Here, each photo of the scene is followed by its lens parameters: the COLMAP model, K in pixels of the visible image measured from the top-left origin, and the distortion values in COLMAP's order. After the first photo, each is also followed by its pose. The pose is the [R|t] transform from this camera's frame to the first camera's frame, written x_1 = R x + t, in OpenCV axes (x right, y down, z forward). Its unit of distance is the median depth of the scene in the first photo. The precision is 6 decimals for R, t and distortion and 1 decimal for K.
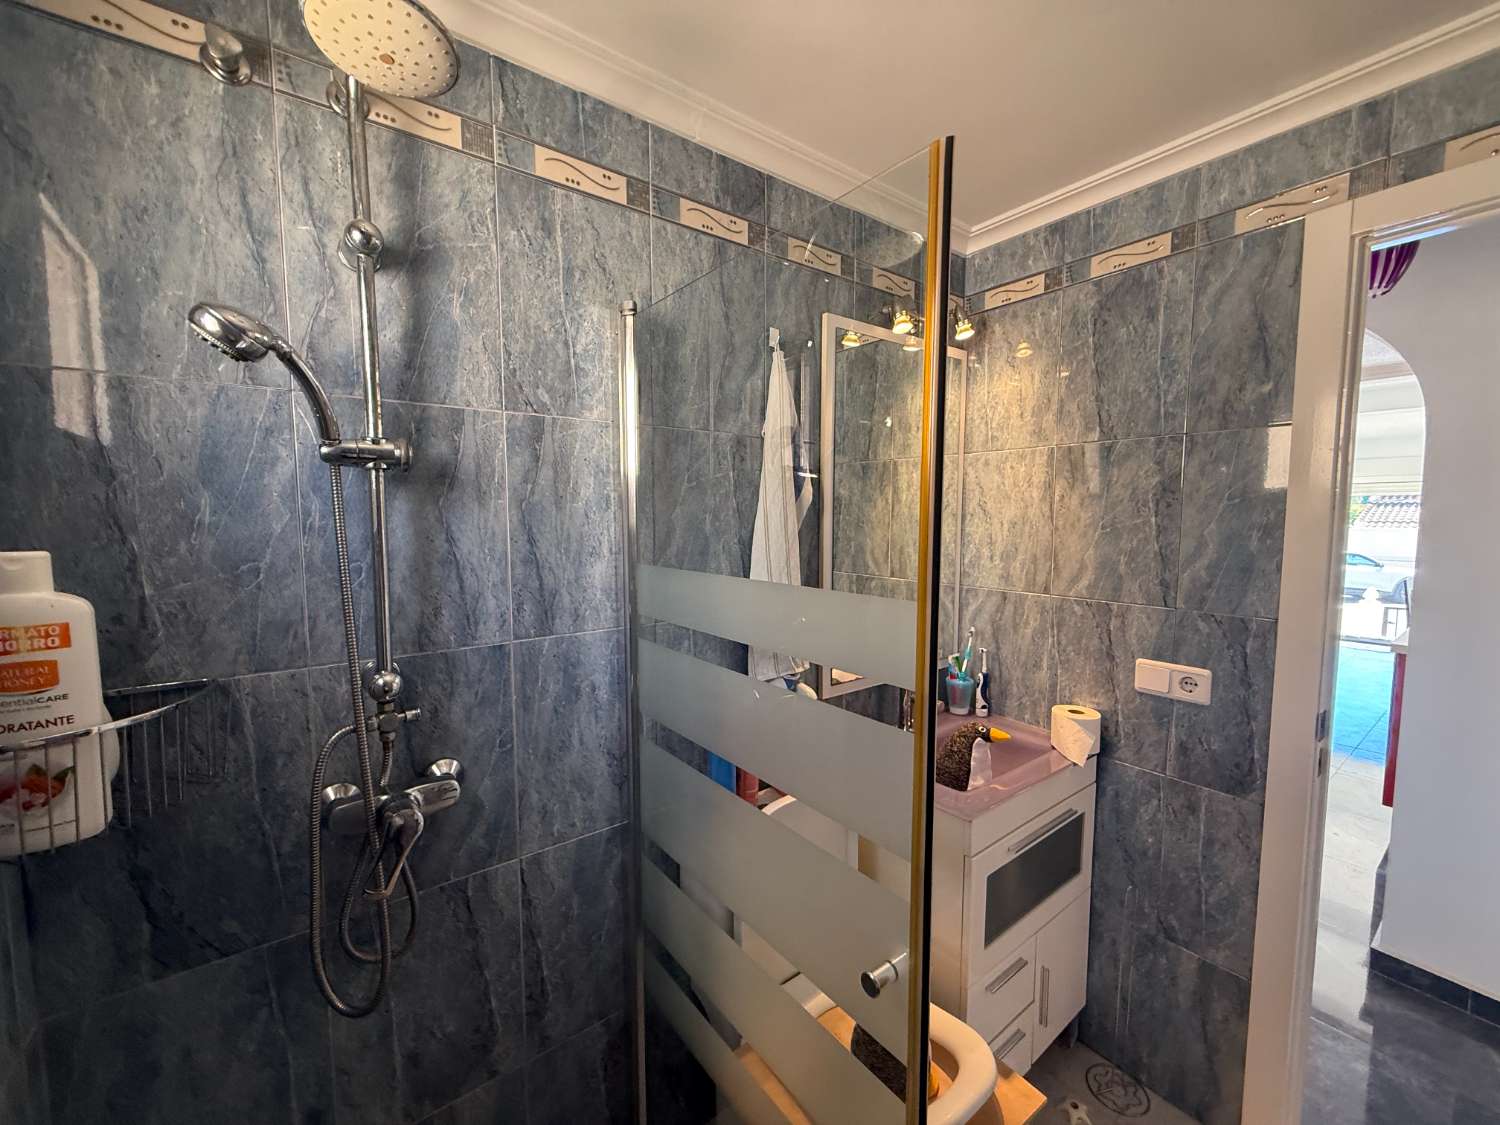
lens RADIAL K [[596.9, 0, 747.7], [0, 596.9, 563.8], [0, 0, 1]] dist [-0.002140, 0.000209]
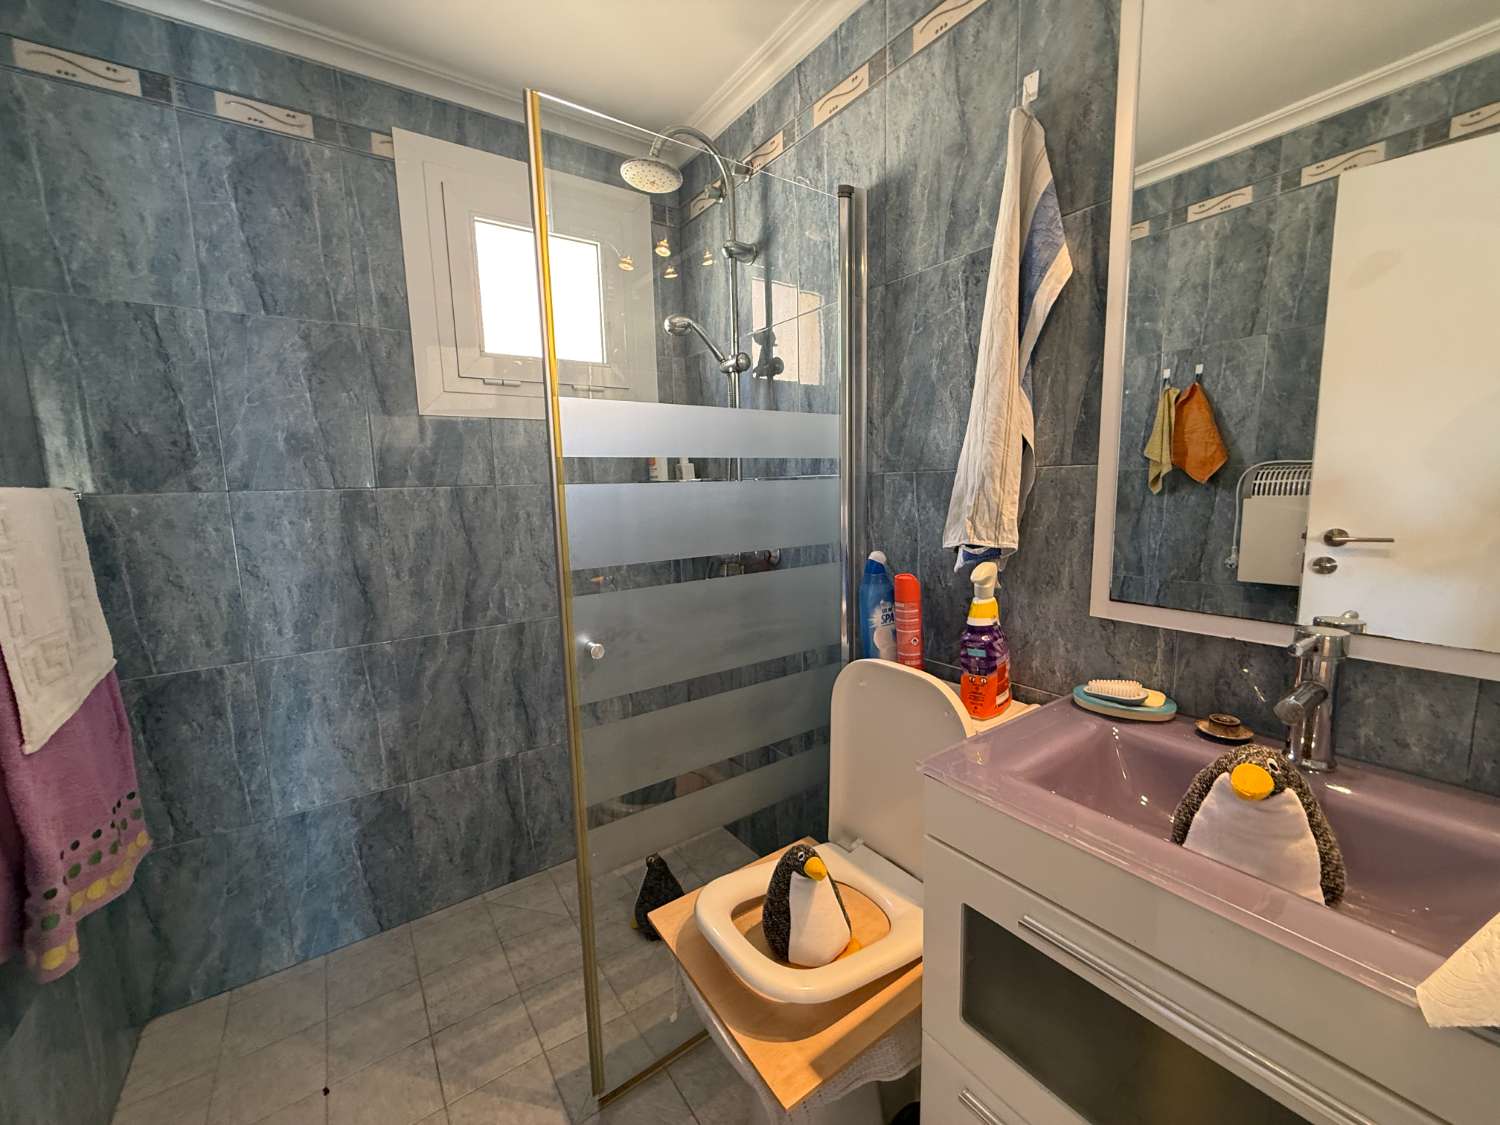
lens RADIAL K [[596.9, 0, 750.5], [0, 596.9, 563.6], [0, 0, 1]] dist [-0.002140, 0.000209]
pose [[-0.029788, 0.138668, -0.989891, 0.960093], [-0.054639, 0.988624, 0.140134, 0.124881], [0.998062, 0.058261, -0.021873, 0.796157]]
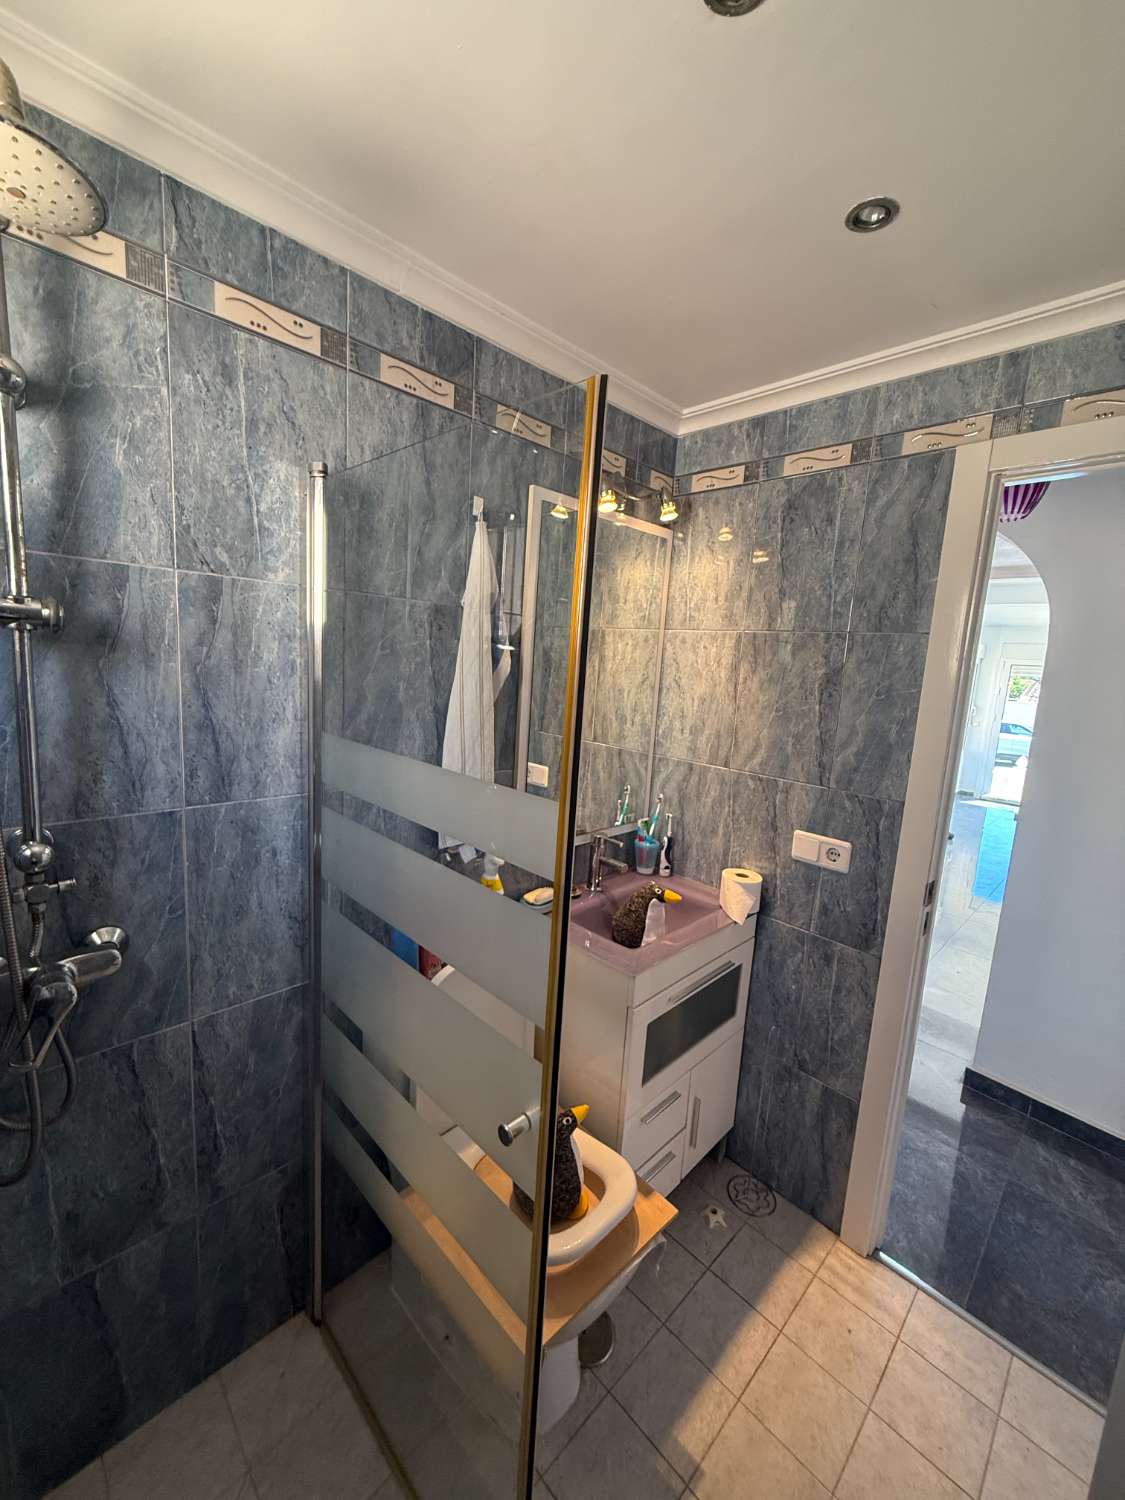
lens RADIAL K [[596.9, 0, 564.2], [0, 596.9, 747.9], [0, 0, 1]] dist [-0.002140, 0.000209]
pose [[0.988566, 0.041187, 0.145055, 0.065802], [-0.051212, 0.996500, 0.066066, -0.055754], [-0.141826, -0.072739, 0.987215, -0.040935]]
